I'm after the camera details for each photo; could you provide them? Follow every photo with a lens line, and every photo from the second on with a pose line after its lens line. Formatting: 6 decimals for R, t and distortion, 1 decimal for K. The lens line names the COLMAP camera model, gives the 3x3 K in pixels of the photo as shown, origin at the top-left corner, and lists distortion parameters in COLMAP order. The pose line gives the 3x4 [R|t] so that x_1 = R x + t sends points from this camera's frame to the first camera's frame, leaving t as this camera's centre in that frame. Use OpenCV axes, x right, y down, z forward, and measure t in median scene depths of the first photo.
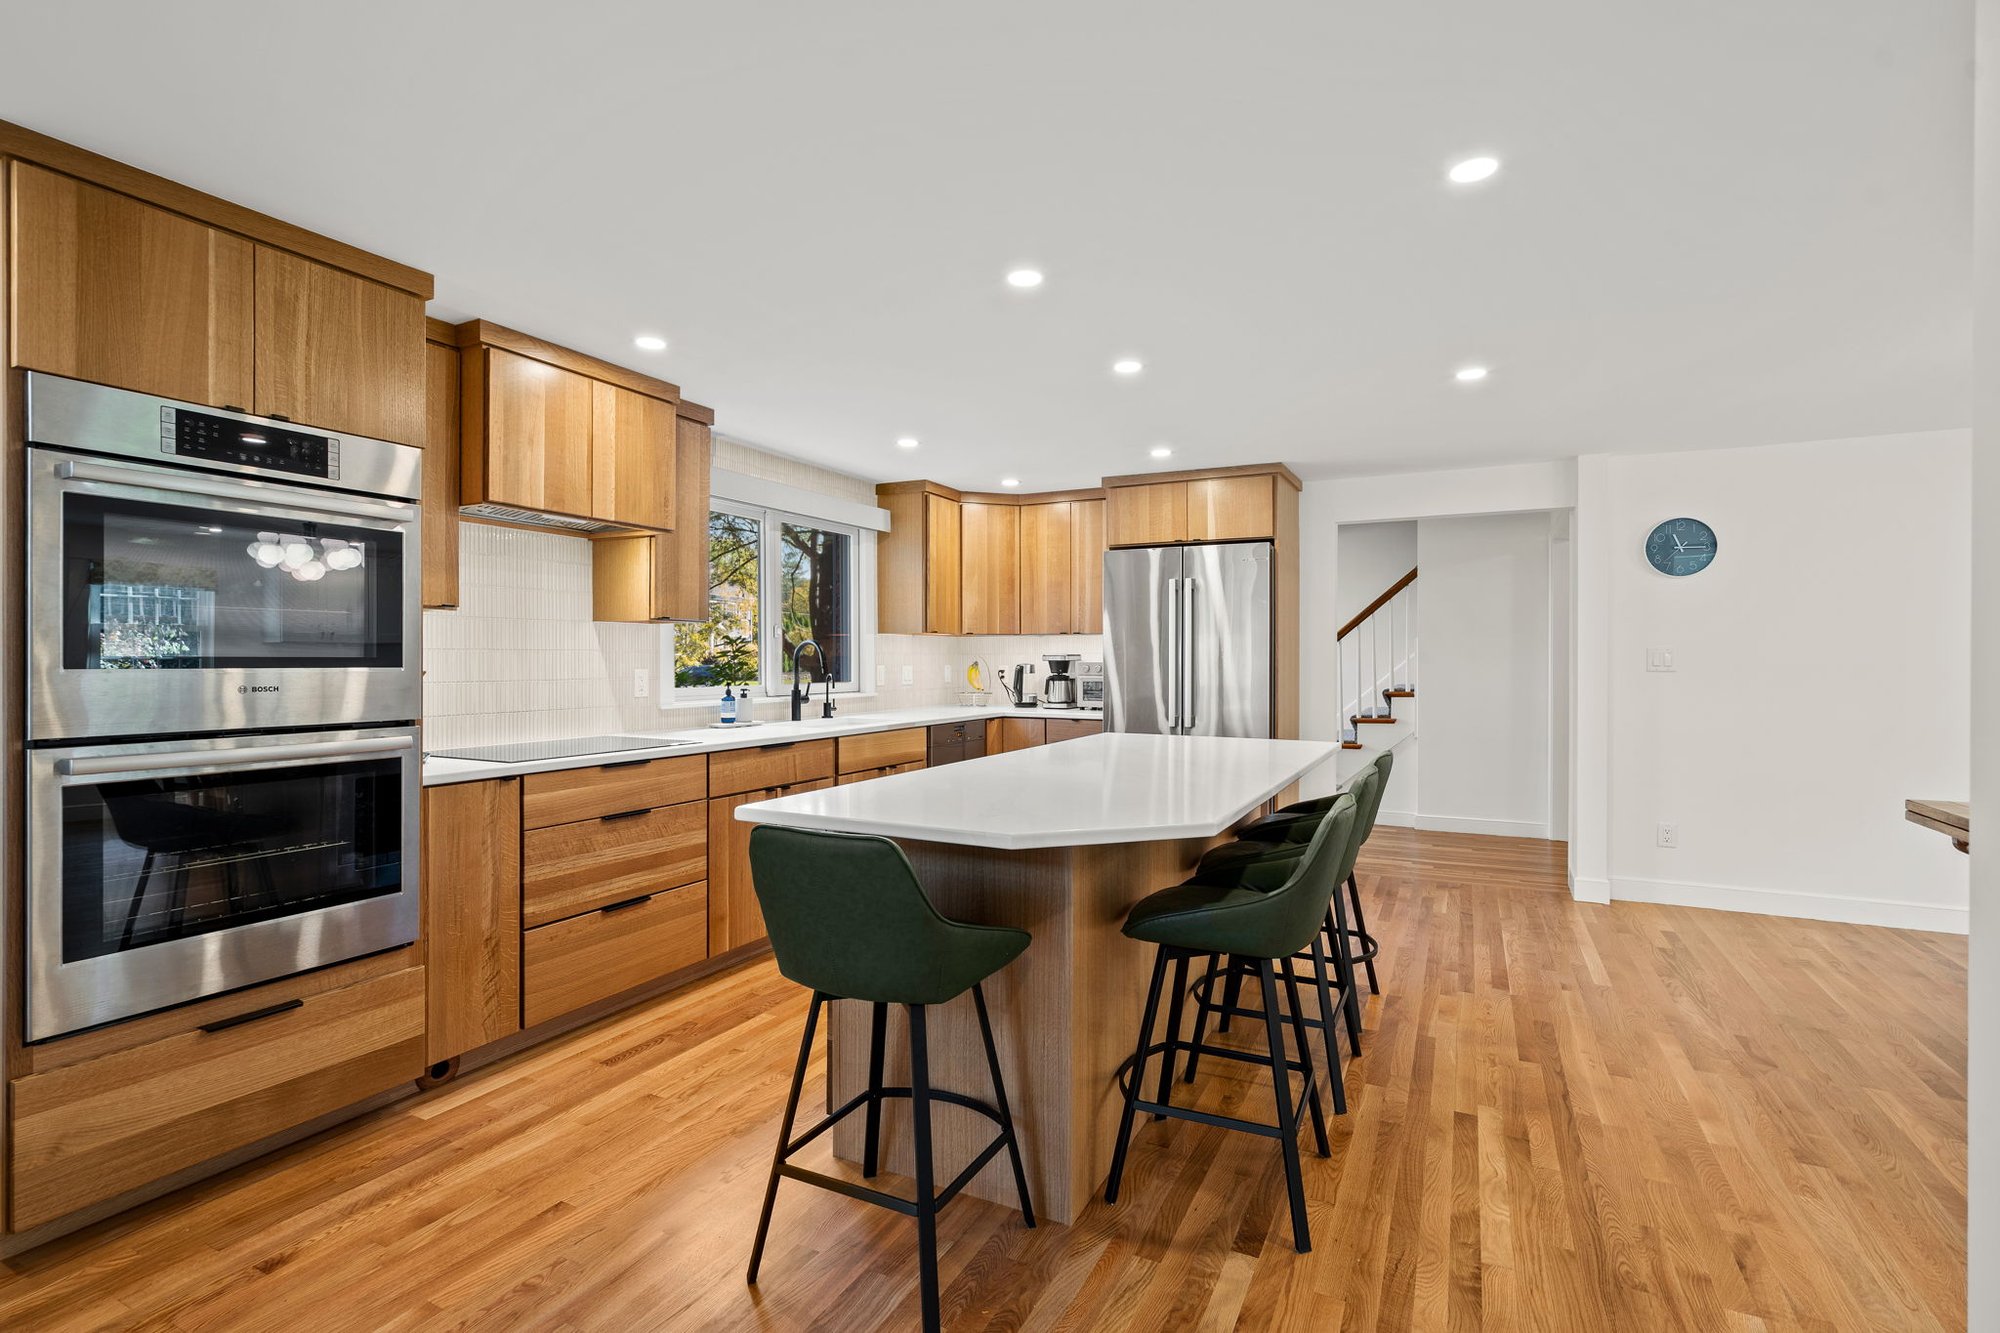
lens RADIAL K [[926.7, 0, 986.3], [0, 926.7, 660.0], [0, 0, 1]] dist [0.000301, 0.001234]
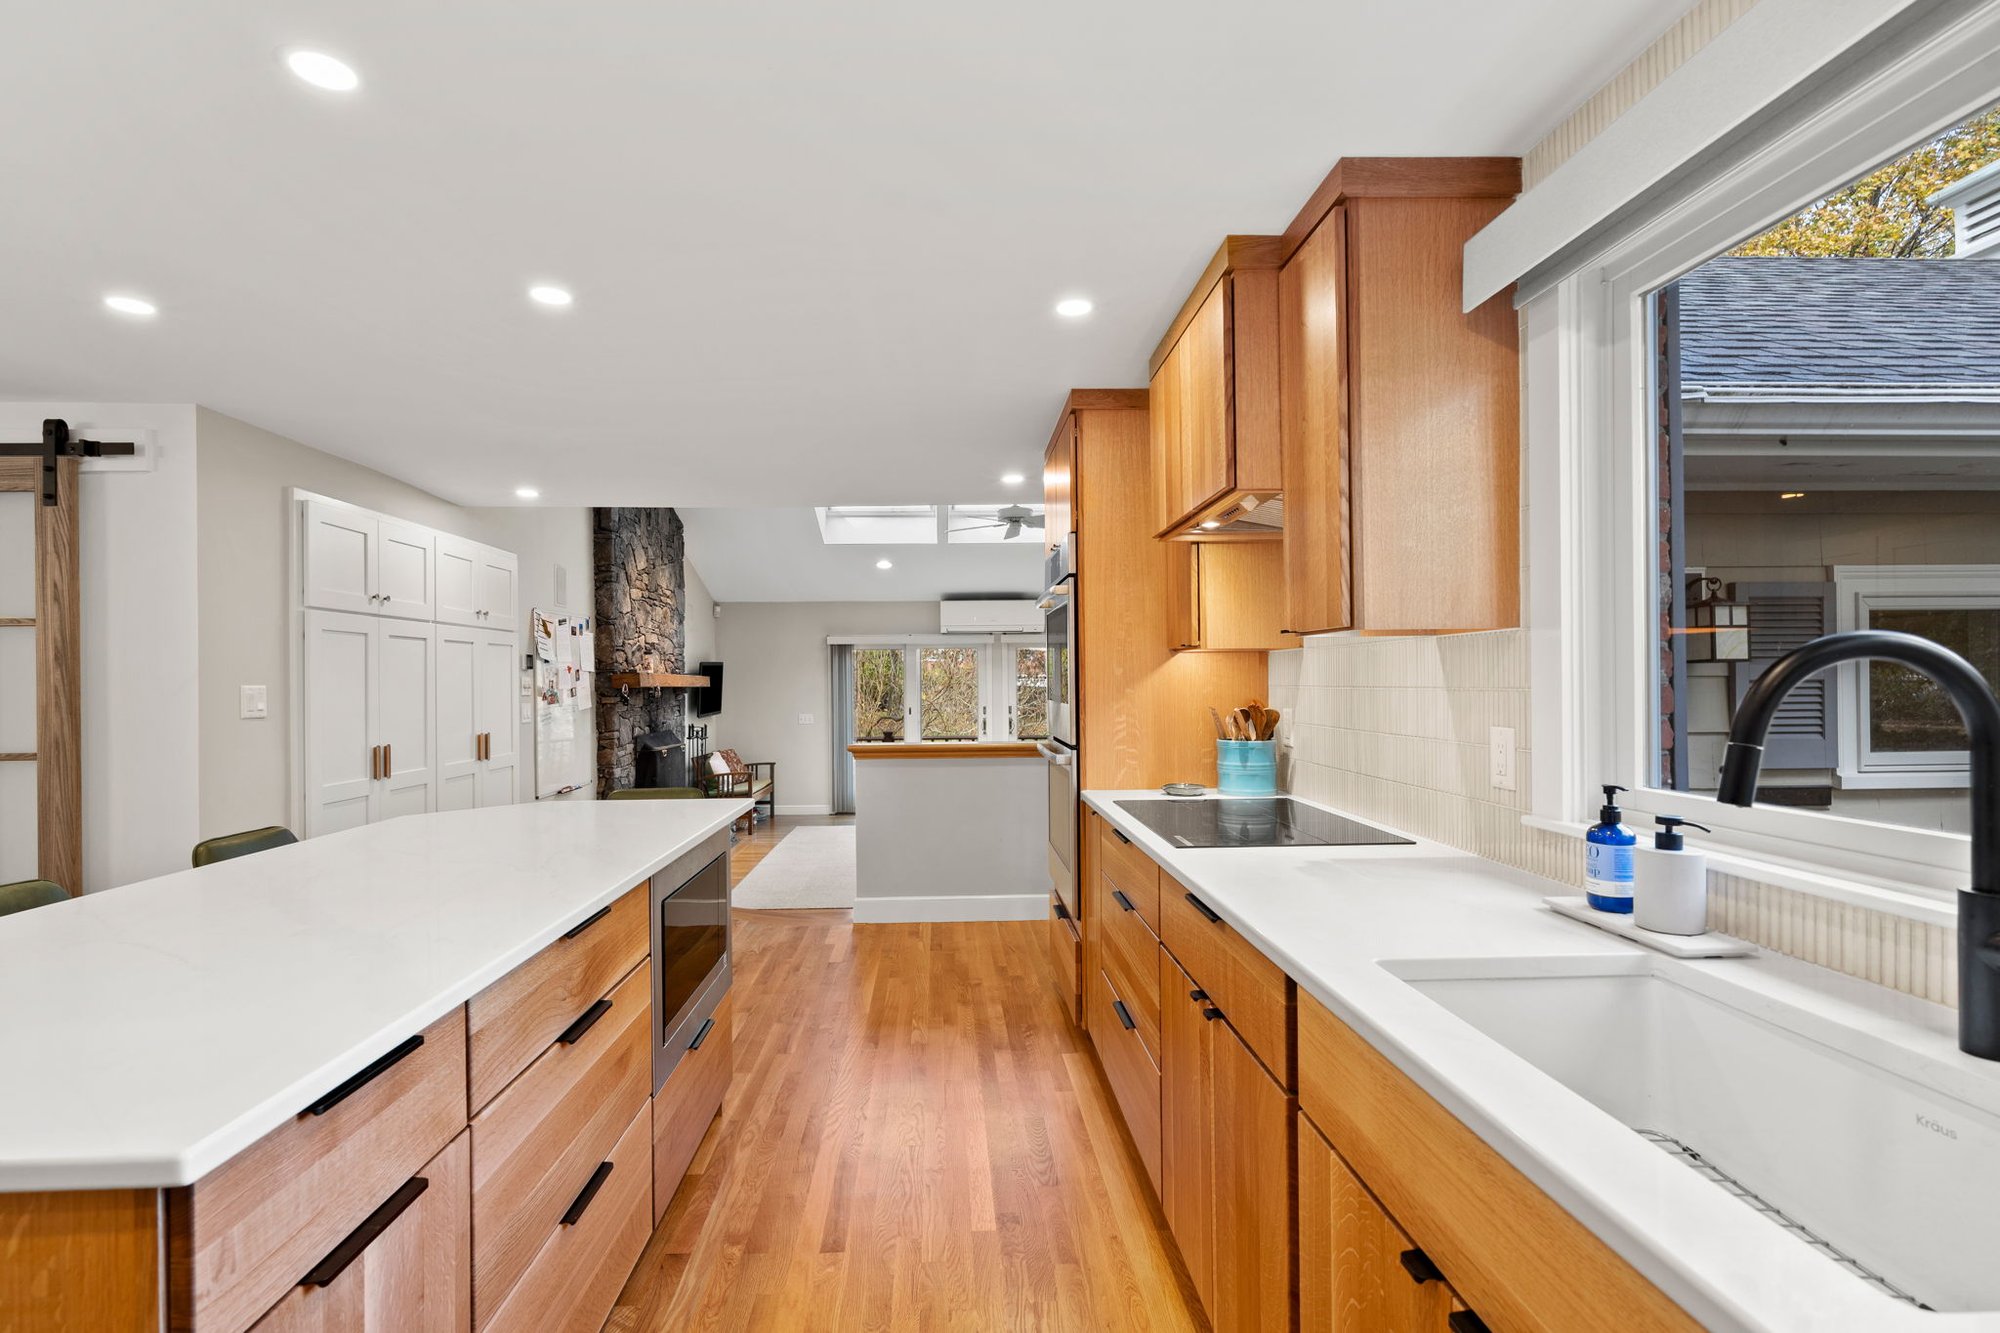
lens RADIAL K [[926.7, 0, 986.3], [0, 926.7, 660.0], [0, 0, 1]] dist [0.000301, 0.001234]
pose [[-0.864355, -0.003218, -0.502872, 0.105895], [0.008954, 0.999723, -0.021787, -0.020672], [0.502803, -0.023335, -0.864086, 1.598802]]
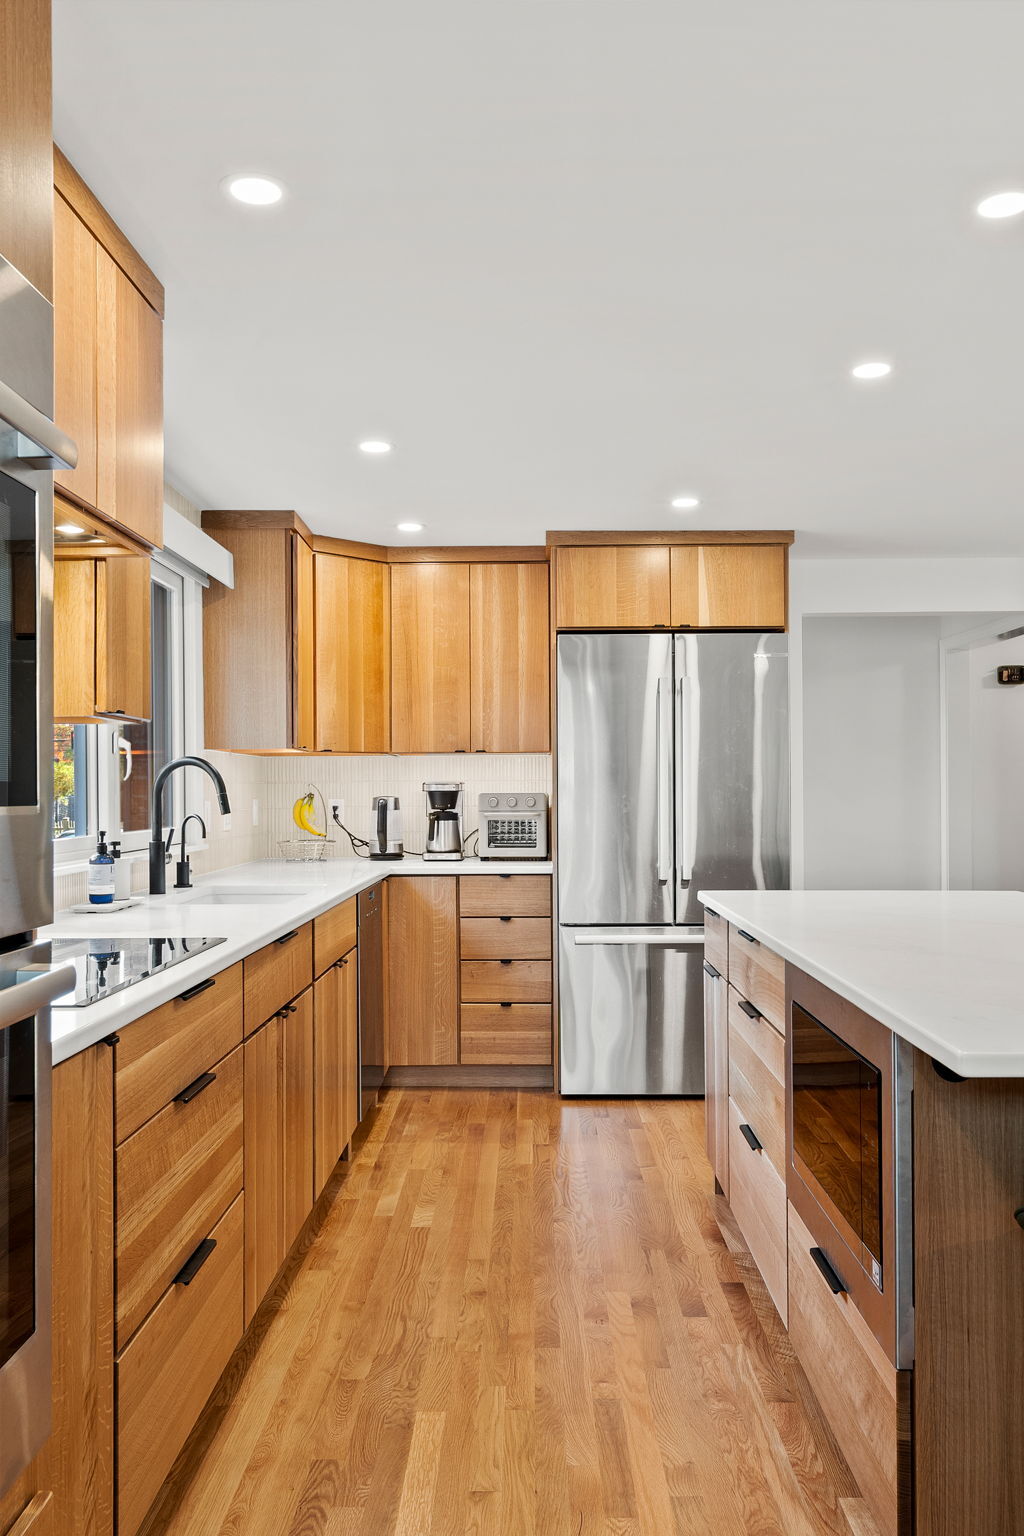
lens RADIAL K [[1225.4, 0, 505.8], [0, 1225.4, 774.5], [0, 0, 1]] dist [0.005111, 0.001480]
pose [[0.898937, 0.000059, 0.438077, -0.524201], [0.006599, 0.999885, -0.013676, 0.002004], [-0.438028, 0.015184, 0.898833, 0.299181]]
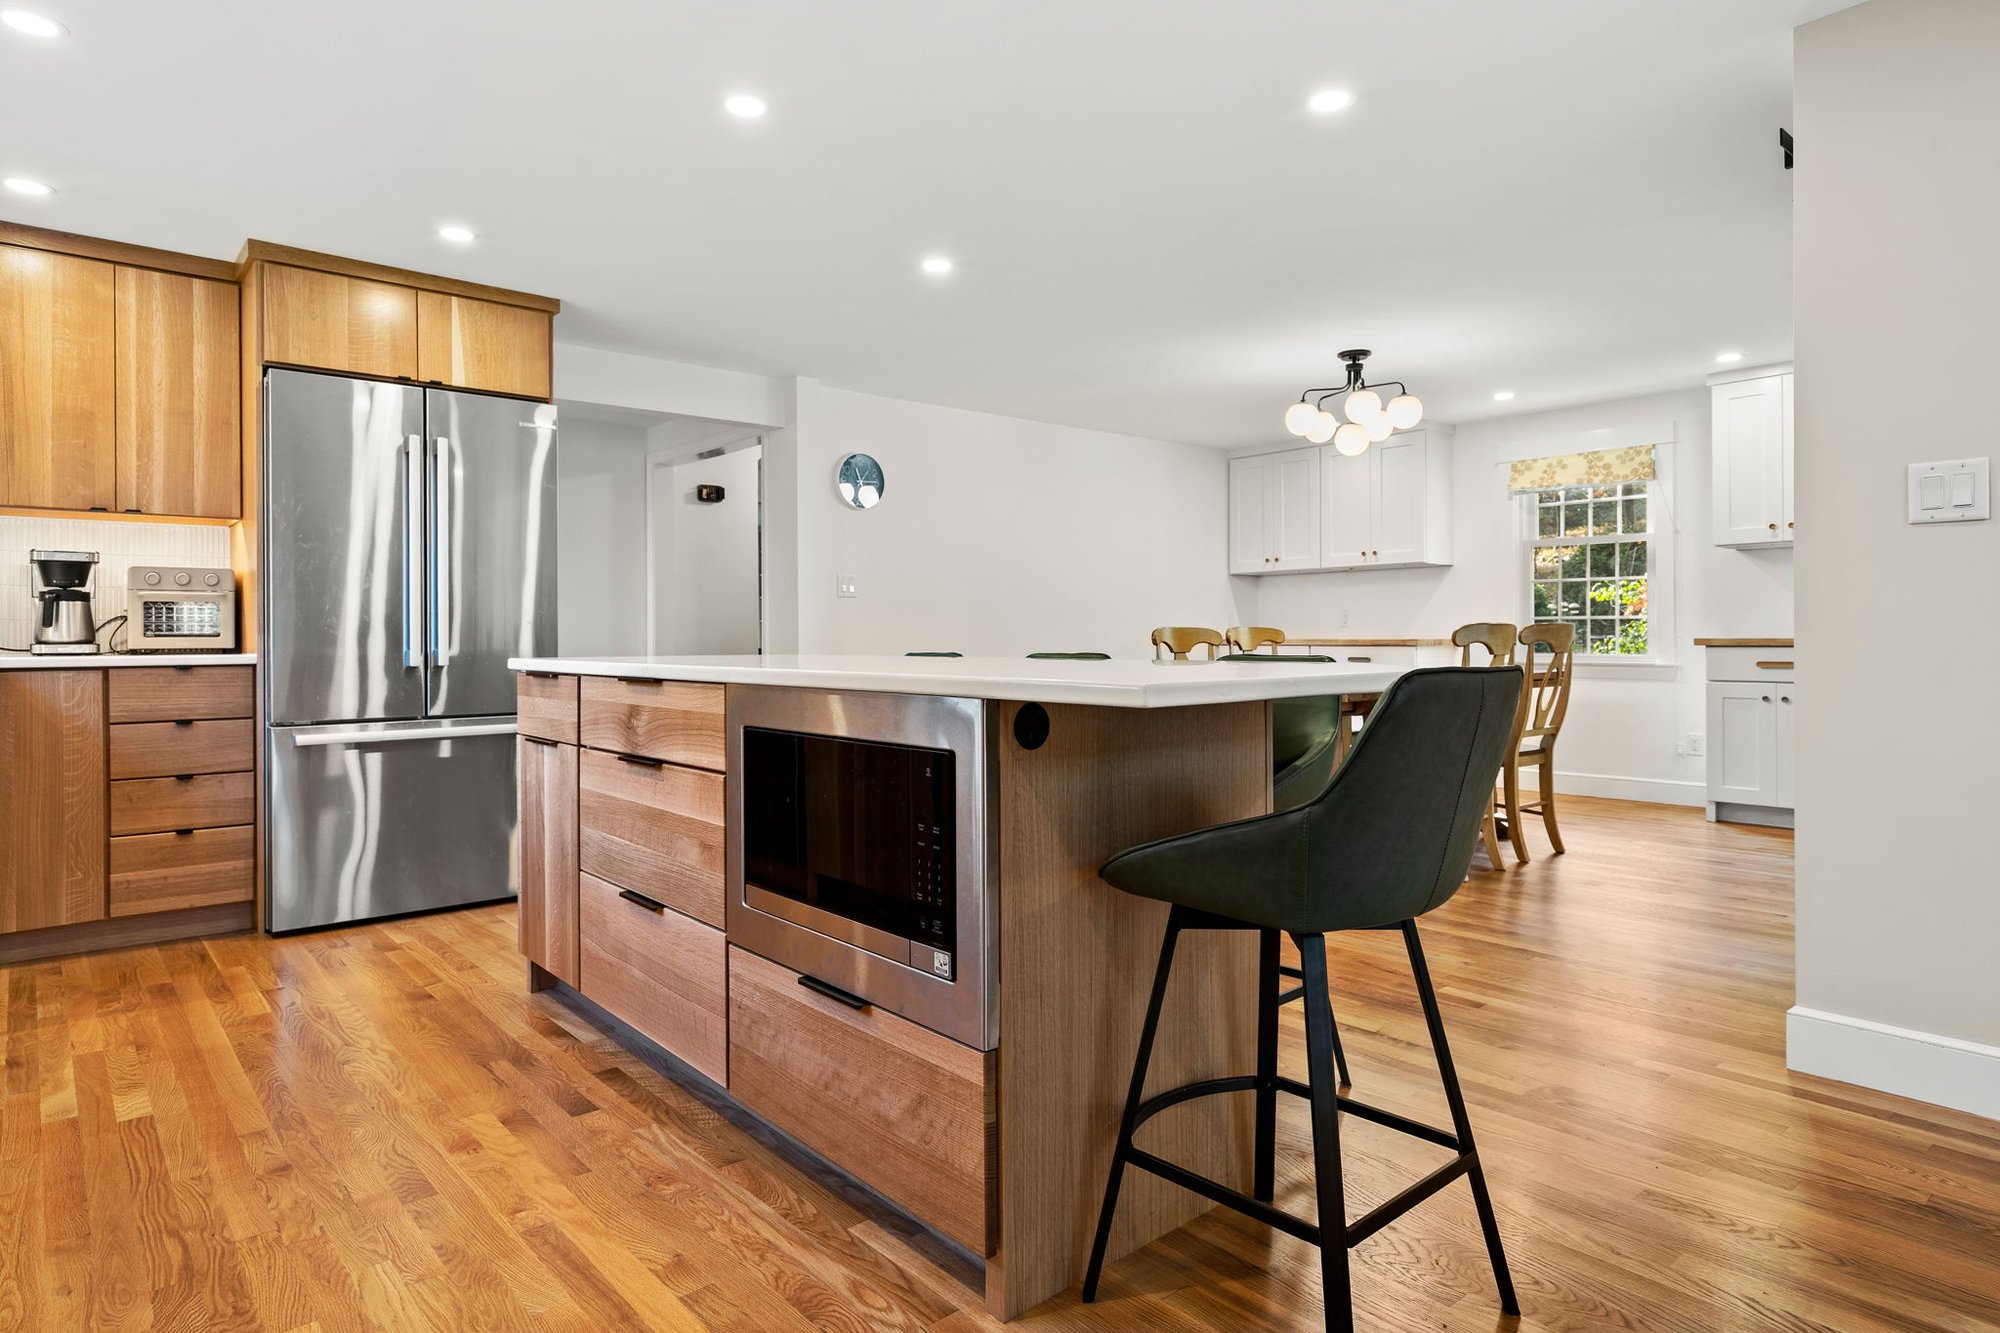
lens RADIAL K [[1128.4, 0, 992.7], [0, 1128.4, 630.3], [0, 0, 1]] dist [0.005580, 0.000411]
pose [[0.382070, 0.001871, 0.924132, -0.575165], [0.005852, 0.999973, -0.004444, 0.082398], [-0.924115, 0.007106, 0.382049, 0.530293]]
